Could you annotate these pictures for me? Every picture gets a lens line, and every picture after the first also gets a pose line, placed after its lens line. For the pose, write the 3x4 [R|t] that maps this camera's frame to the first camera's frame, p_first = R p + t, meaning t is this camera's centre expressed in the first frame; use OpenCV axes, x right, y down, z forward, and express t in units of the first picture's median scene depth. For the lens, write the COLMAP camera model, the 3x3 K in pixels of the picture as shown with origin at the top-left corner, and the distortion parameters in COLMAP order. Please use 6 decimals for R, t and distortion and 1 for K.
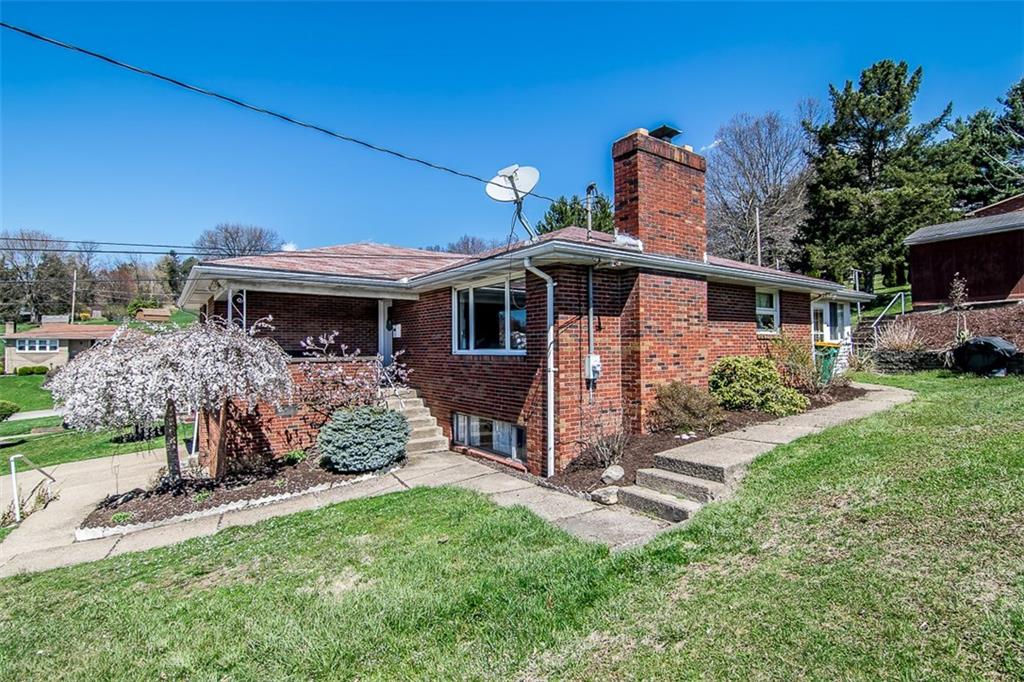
lens RADIAL K [[492.5, 0, 512.0], [0, 492.5, 341.0], [0, 0, 1]] dist [-0.003308, -0.013214]
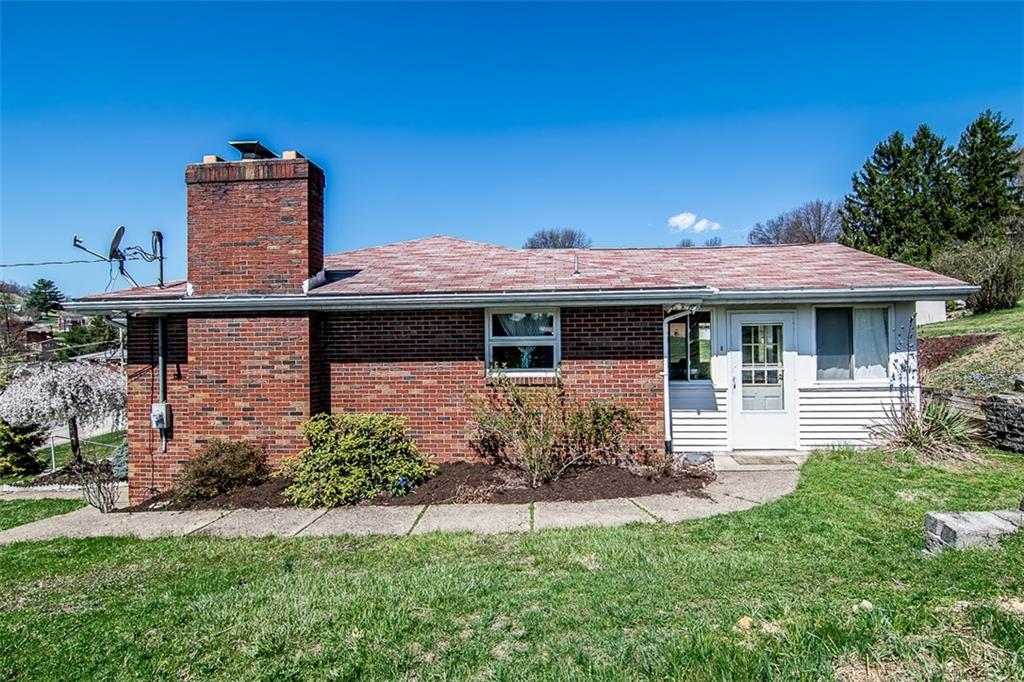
lens RADIAL K [[518.1, 0, 512.0], [0, 518.1, 341.0], [0, 0, 1]] dist [-0.001120, -0.015750]
pose [[0.768304, 0.000594, -0.640085, 1.263465], [0.013614, 0.999758, 0.017270, -0.098426], [0.639940, -0.021983, 0.768110, 0.605155]]
